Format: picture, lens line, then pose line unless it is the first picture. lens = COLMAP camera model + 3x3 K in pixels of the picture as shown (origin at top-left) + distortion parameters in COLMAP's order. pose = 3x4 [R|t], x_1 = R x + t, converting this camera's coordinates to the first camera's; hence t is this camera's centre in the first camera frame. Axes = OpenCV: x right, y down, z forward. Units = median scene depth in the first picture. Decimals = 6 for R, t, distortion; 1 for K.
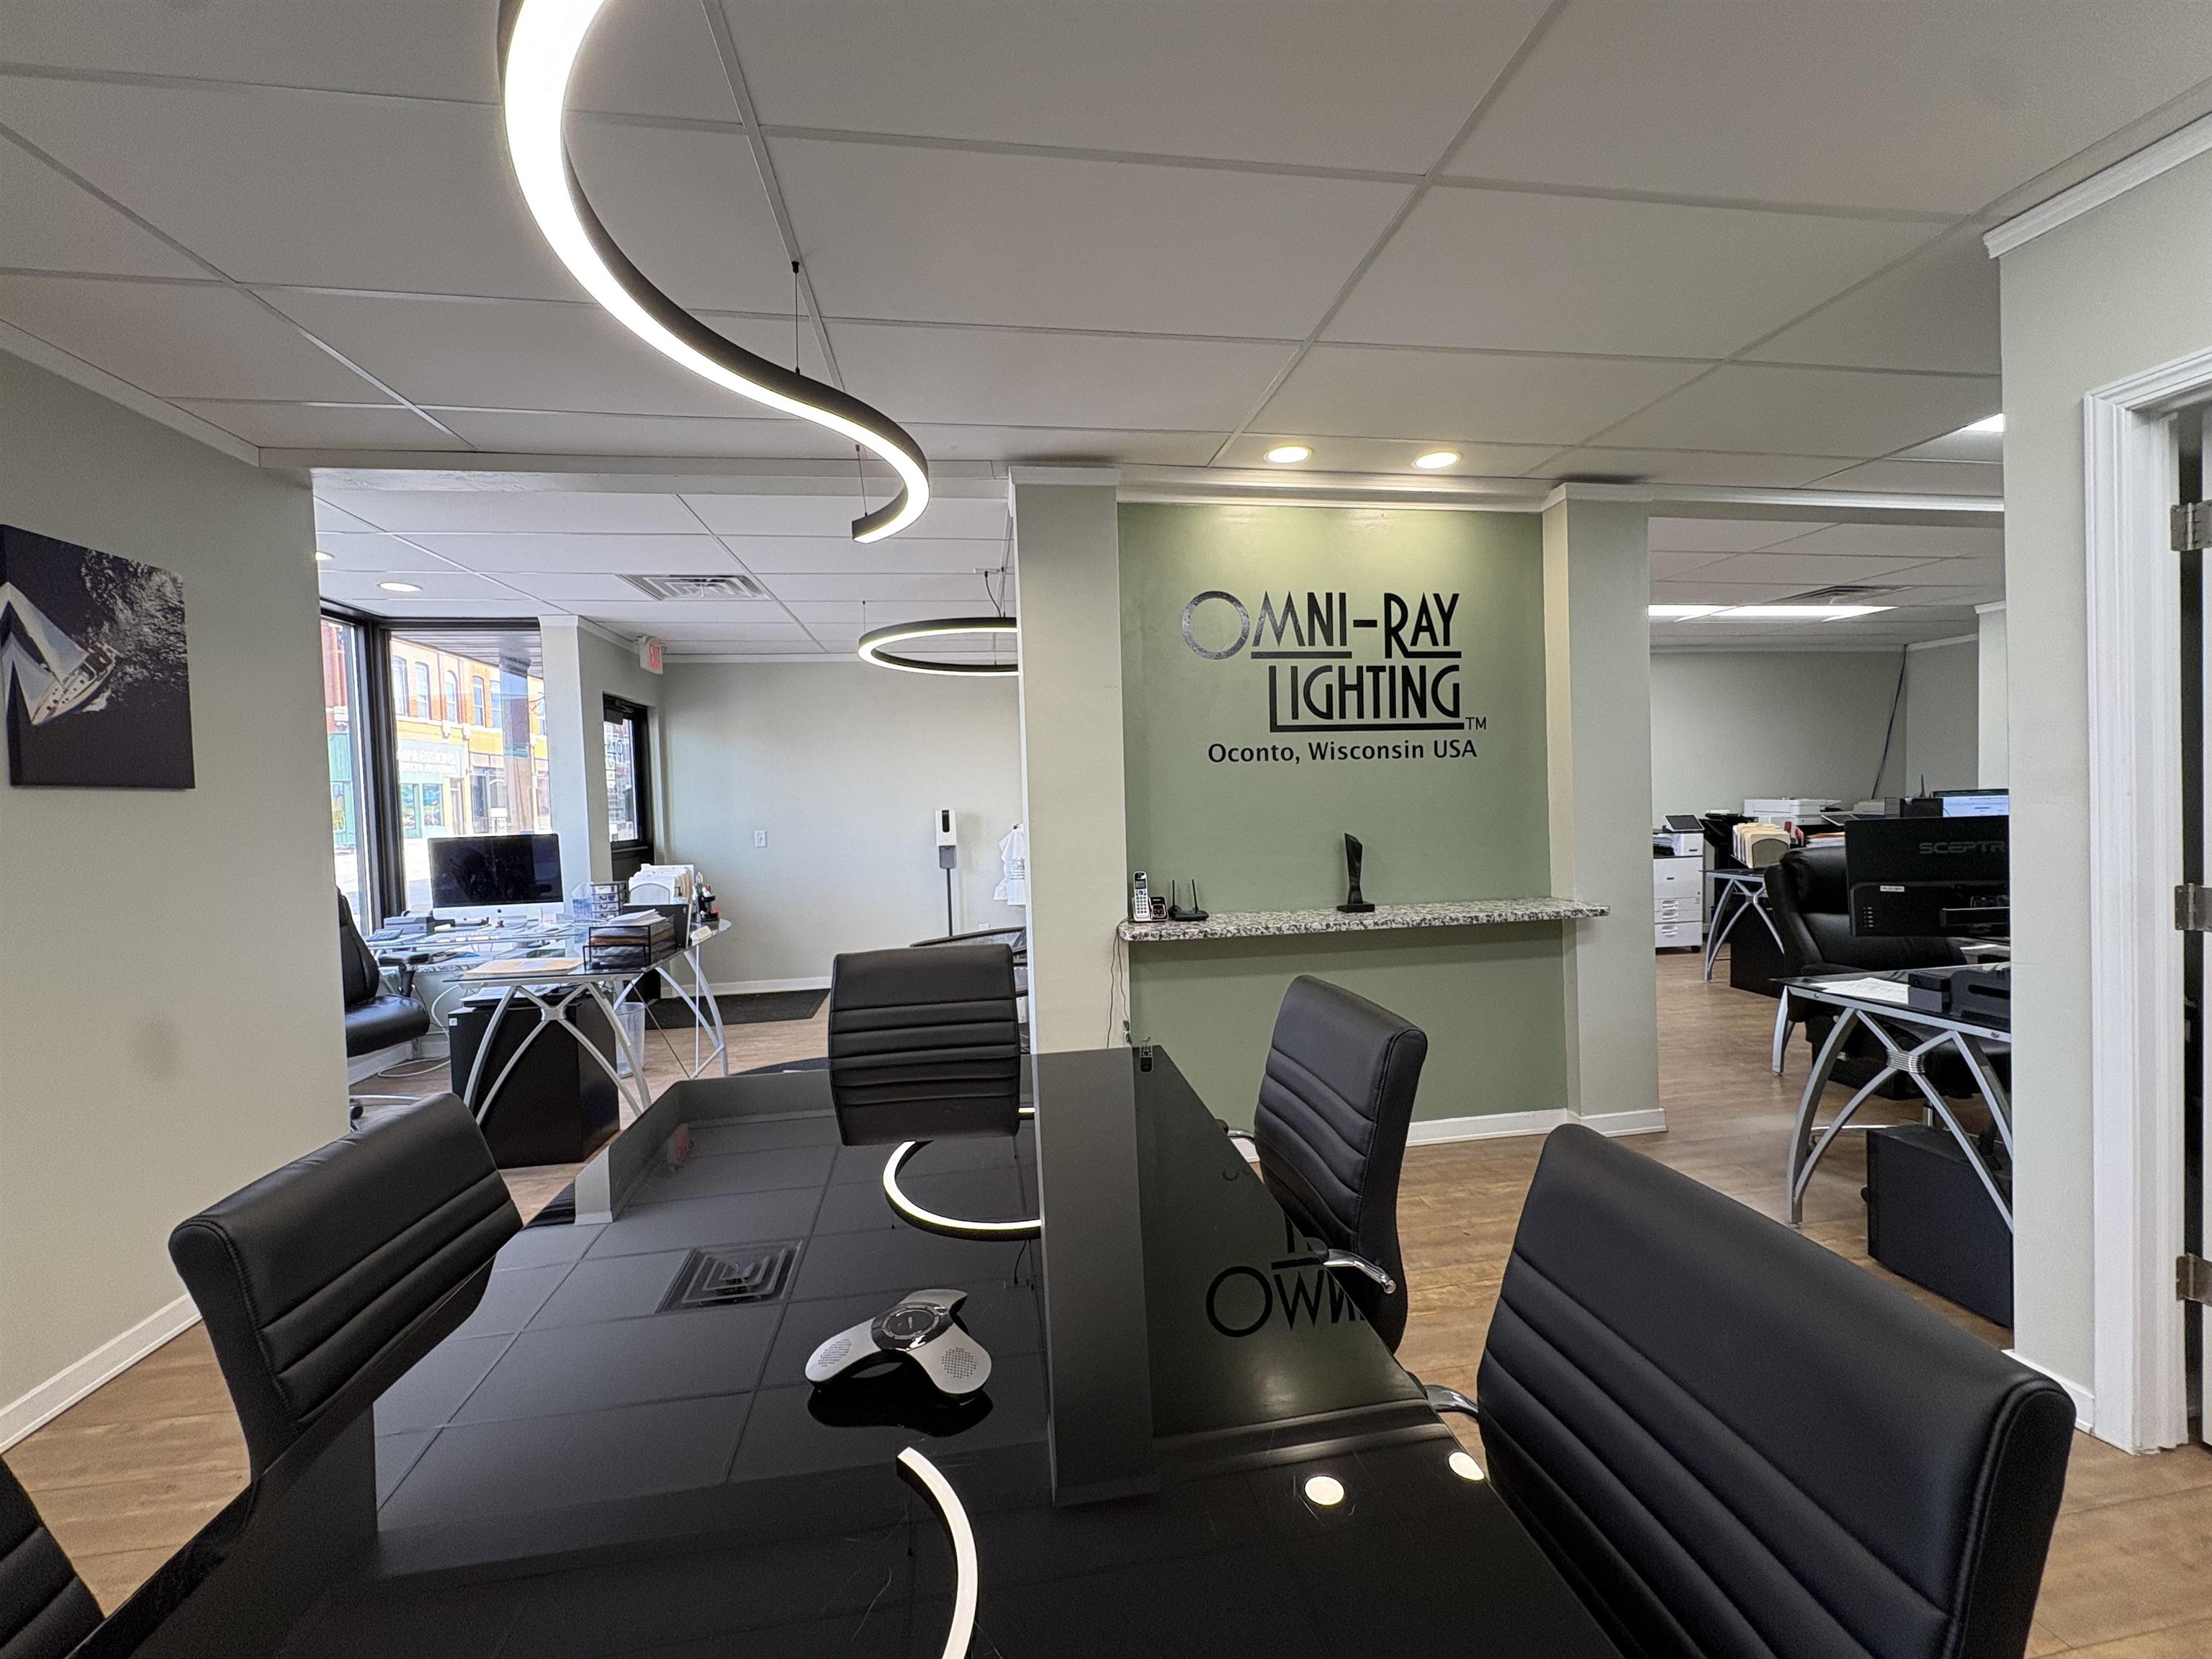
lens RADIAL K [[876.2, 0, 1102.4], [0, 876.2, 824.9], [0, 0, 1]] dist [-0.002005, 0.000501]
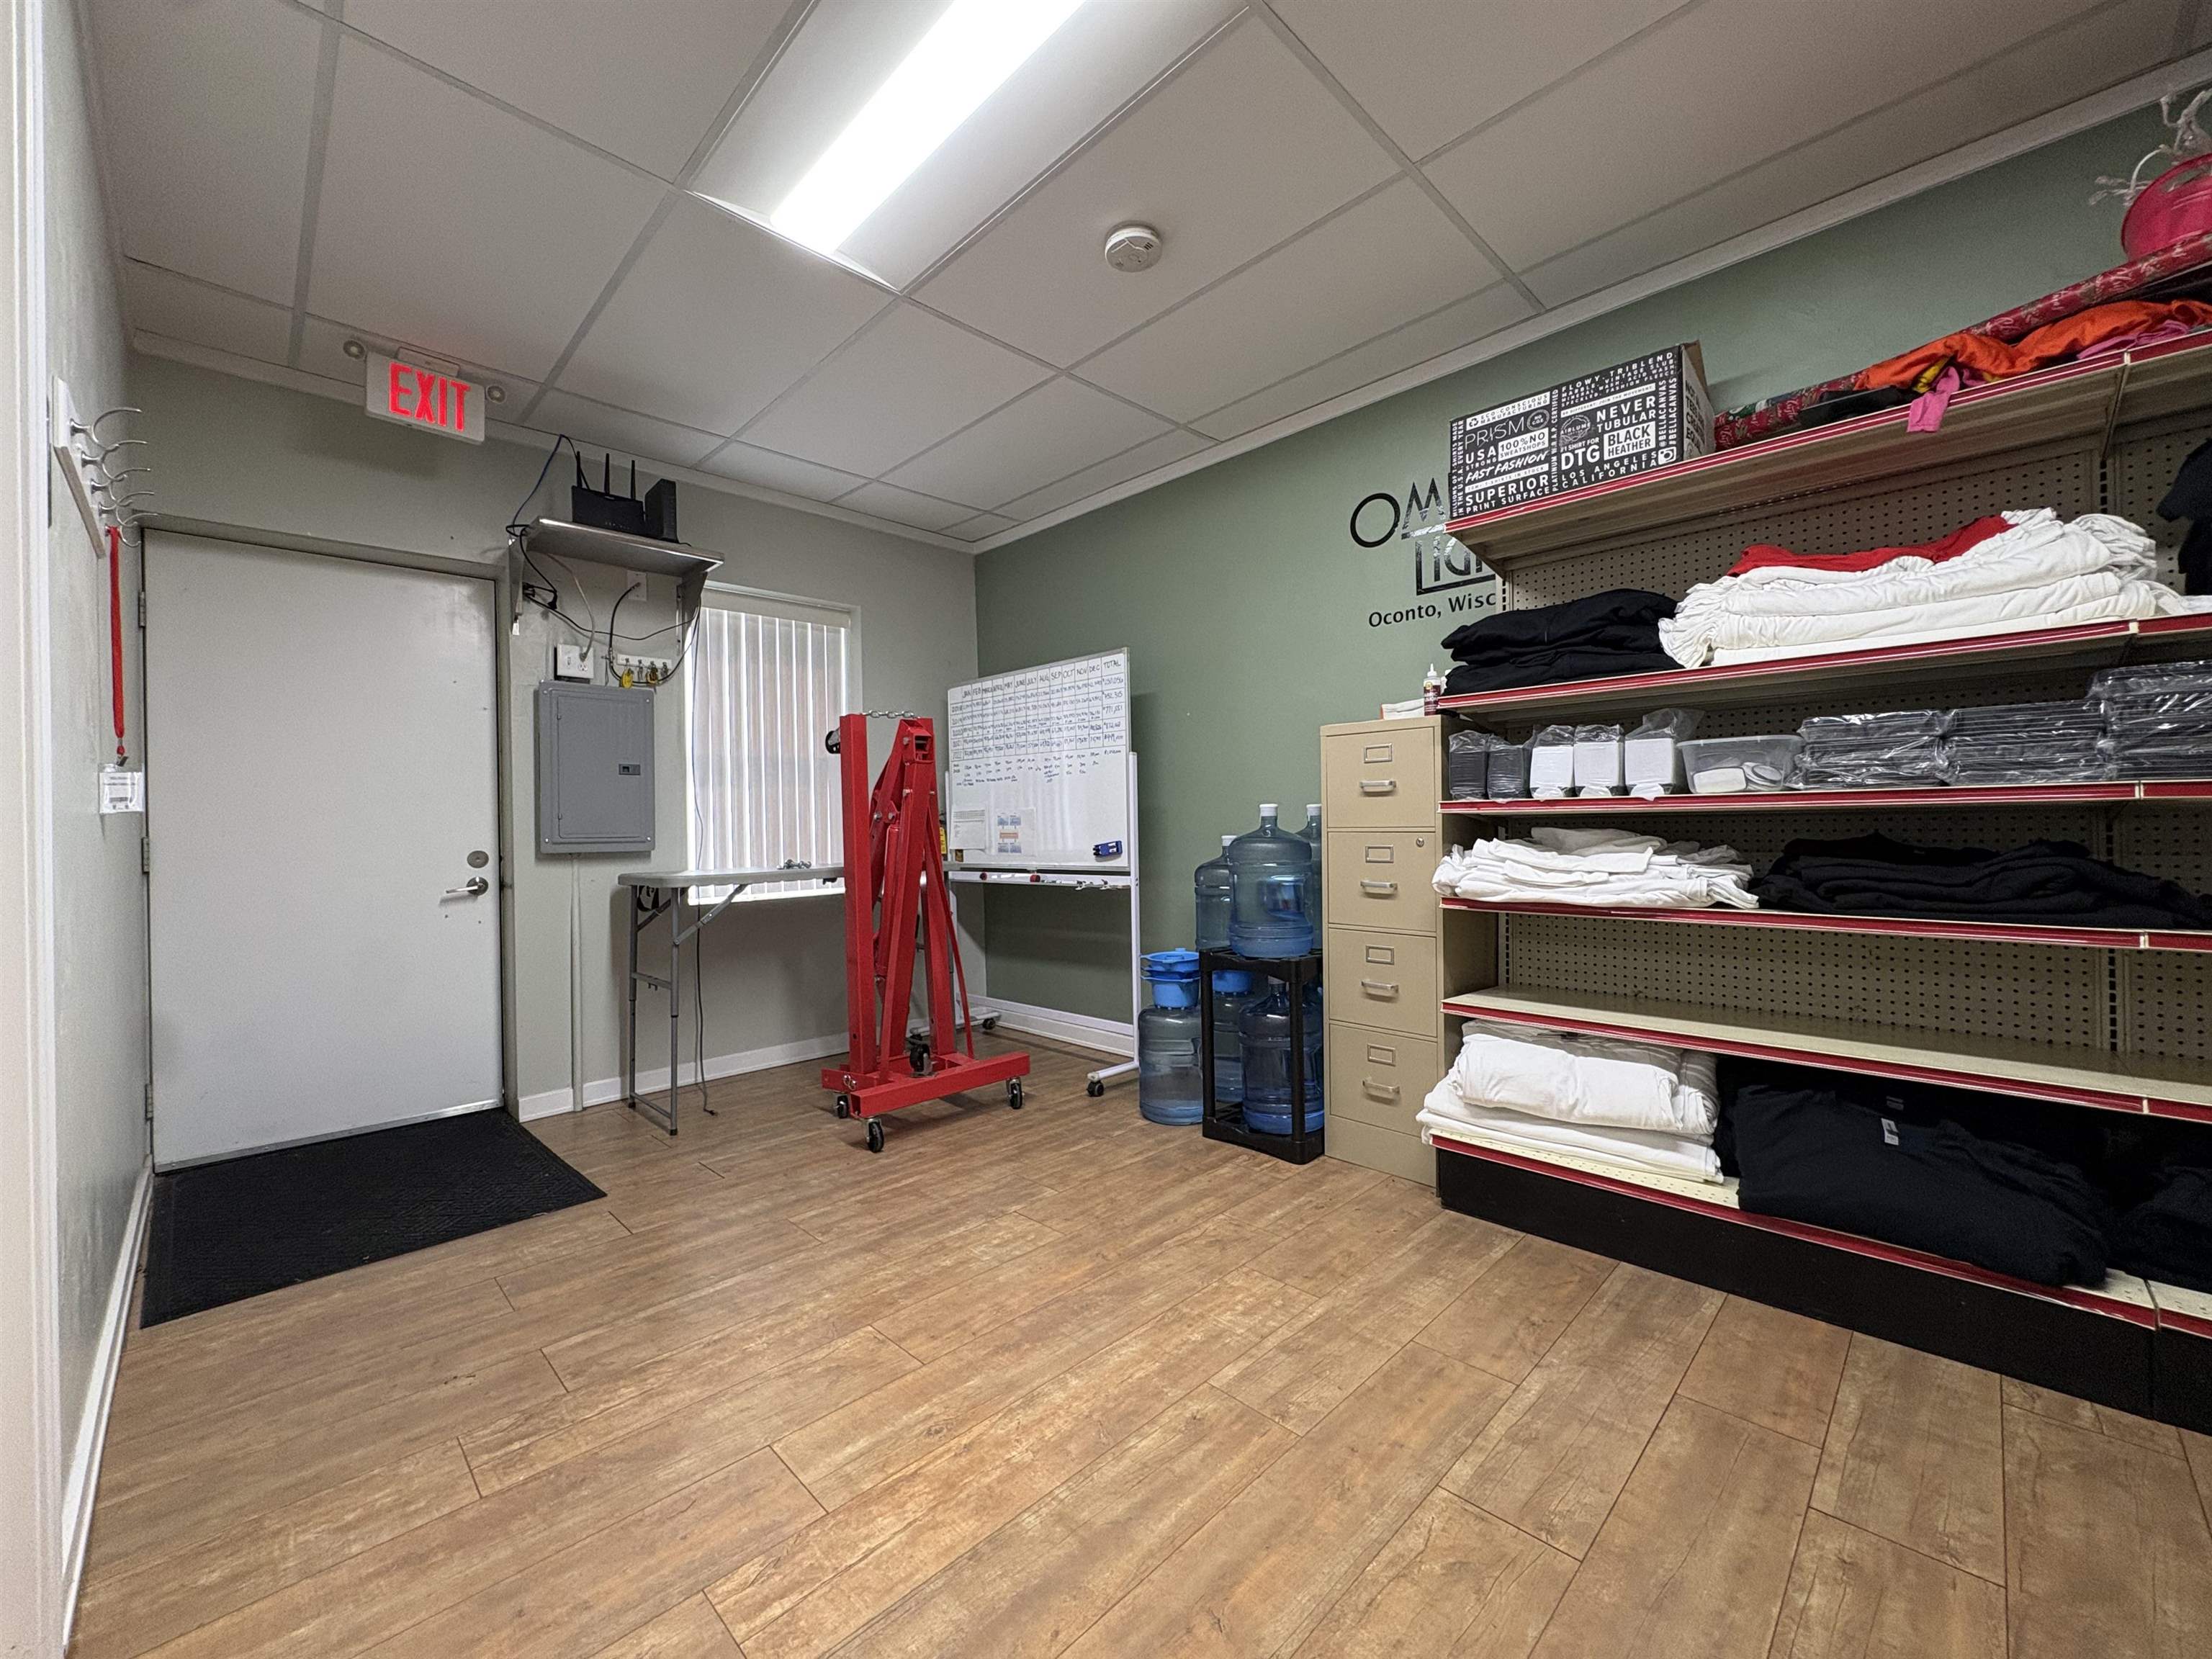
lens RADIAL K [[876.2, 0, 1108.4], [0, 876.2, 828.1], [0, 0, 1]] dist [-0.002005, 0.000501]
pose [[0.601980, 0.019410, -0.798275, 0.908631], [-0.025241, 0.999667, 0.005272, 0.222568], [0.798112, 0.016976, 0.602270, -0.080306]]
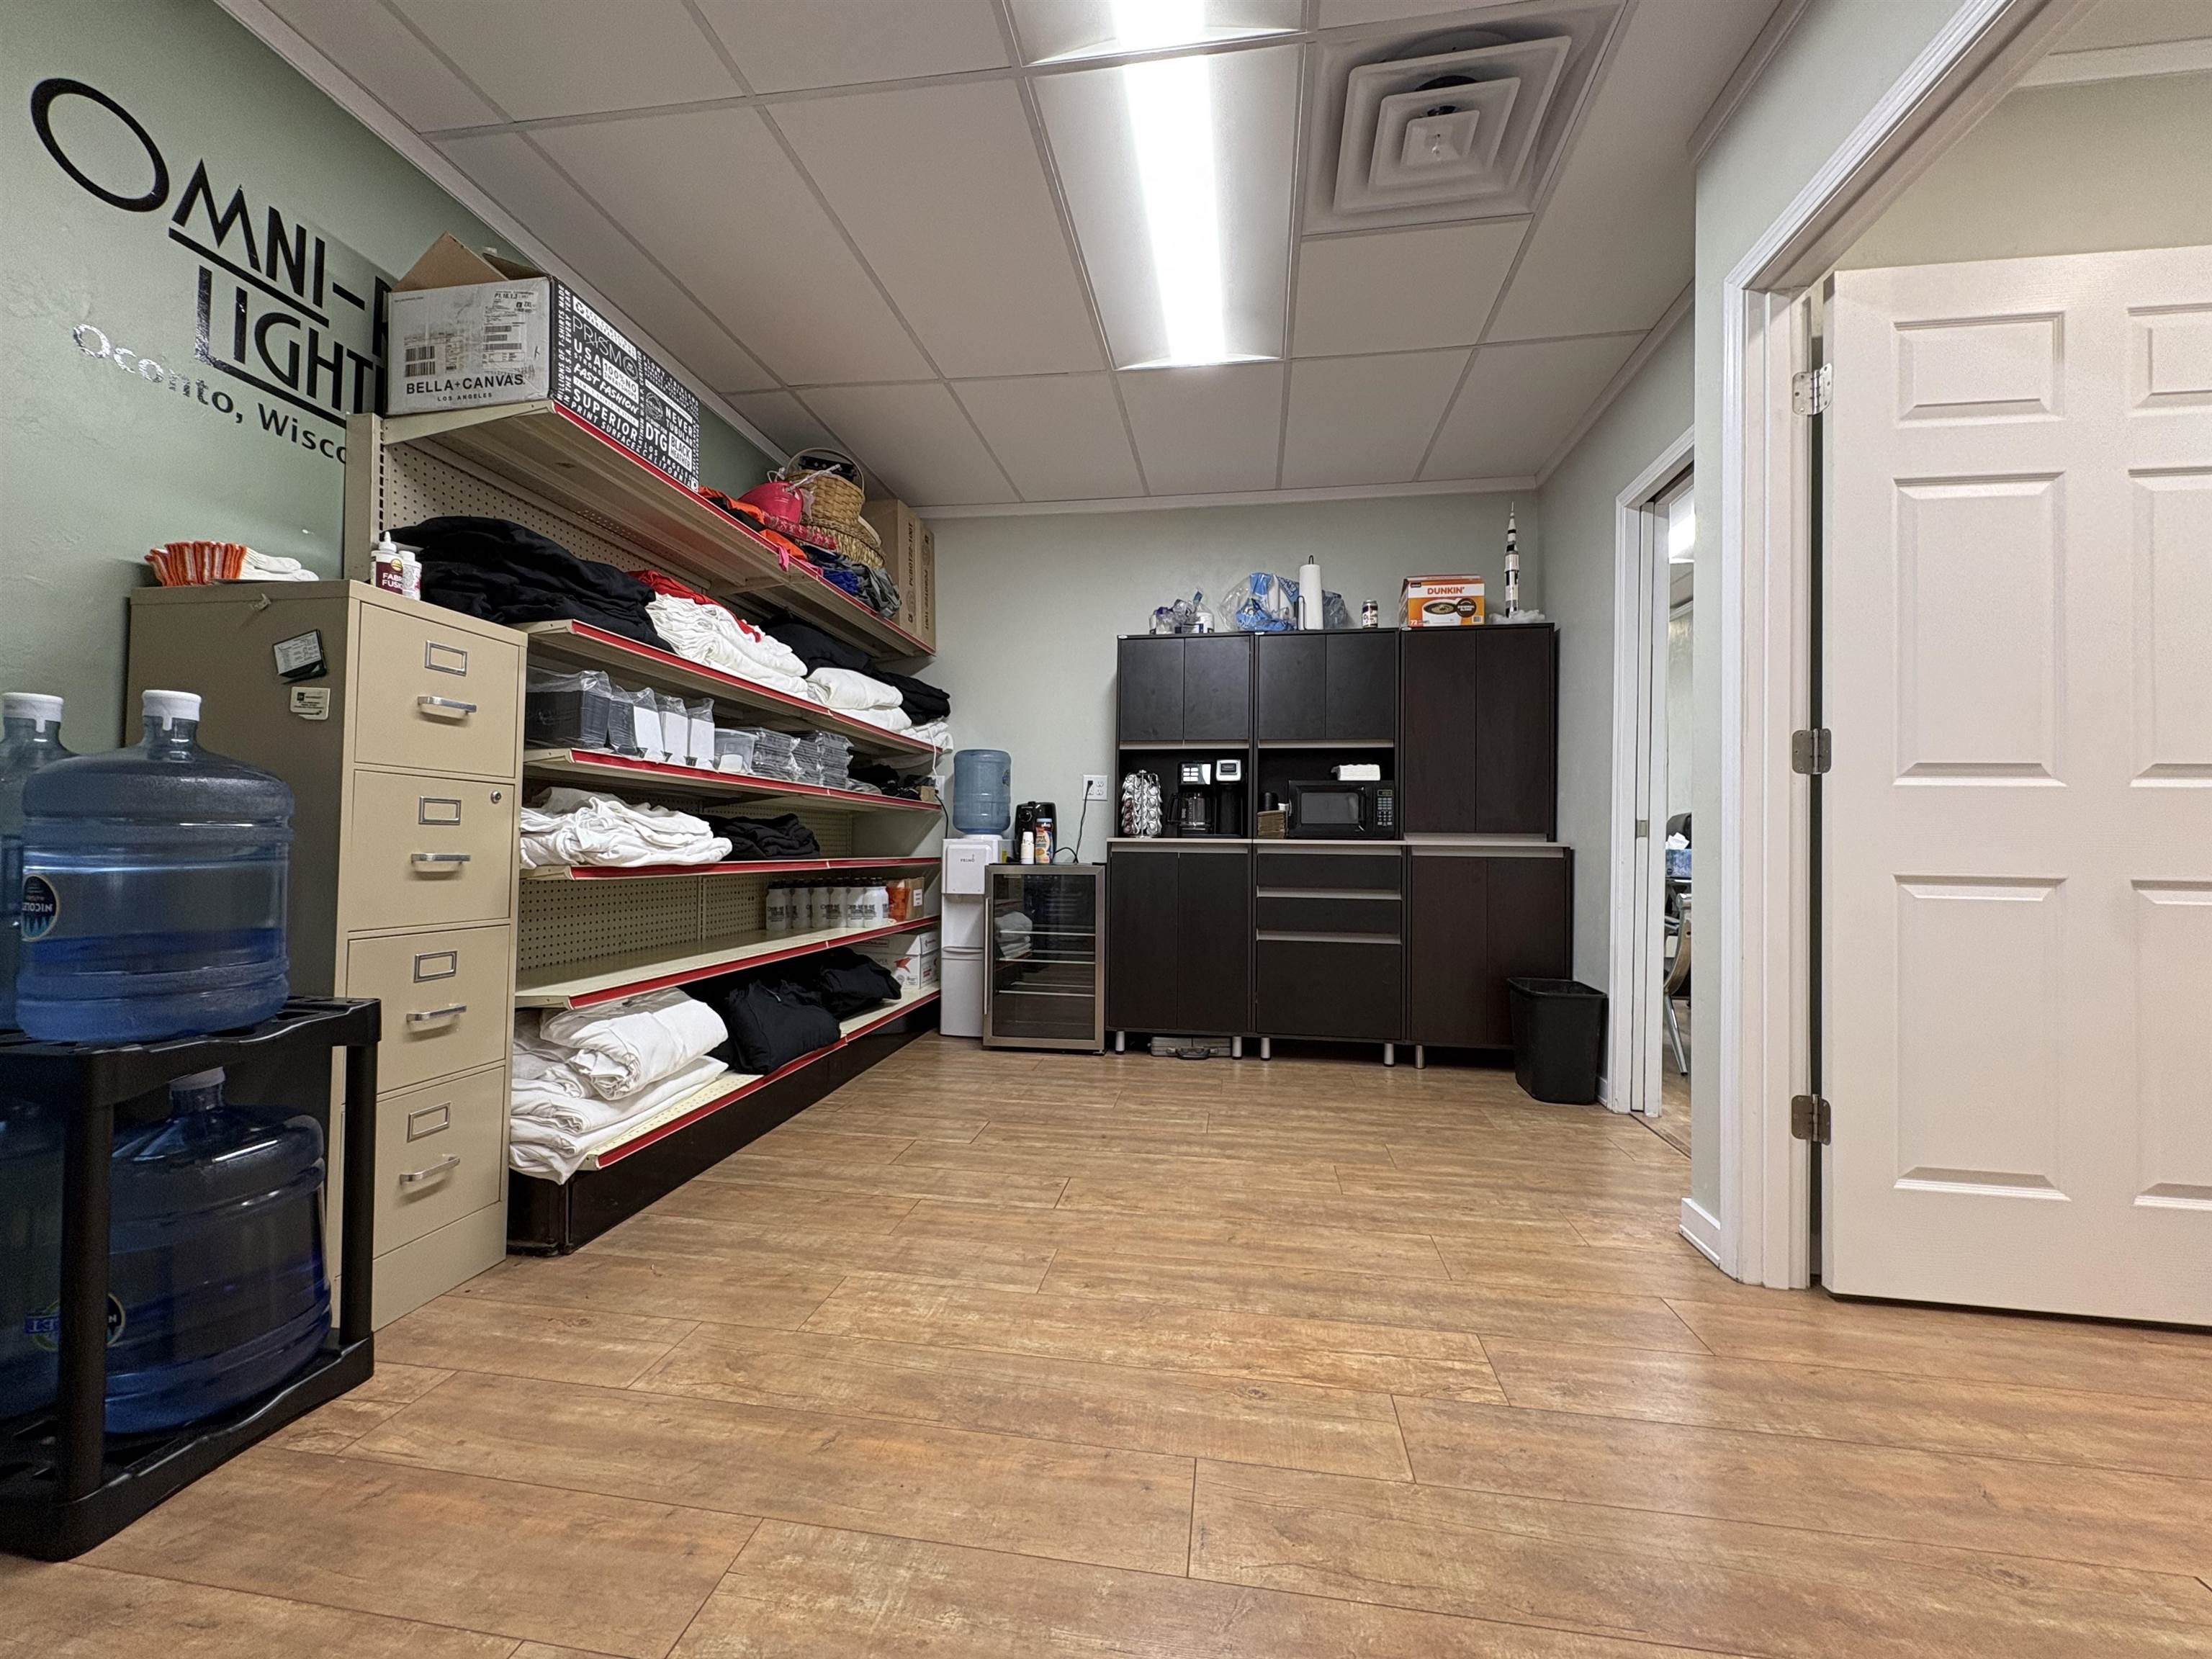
lens RADIAL K [[876.2, 0, 1099.1], [0, 876.2, 827.4], [0, 0, 1]] dist [-0.002005, 0.000501]
pose [[0.296810, 0.050751, 0.953587, -0.236008], [0.005474, 0.998480, -0.054844, 0.304144], [-0.954921, 0.021498, 0.296081, 0.116462]]
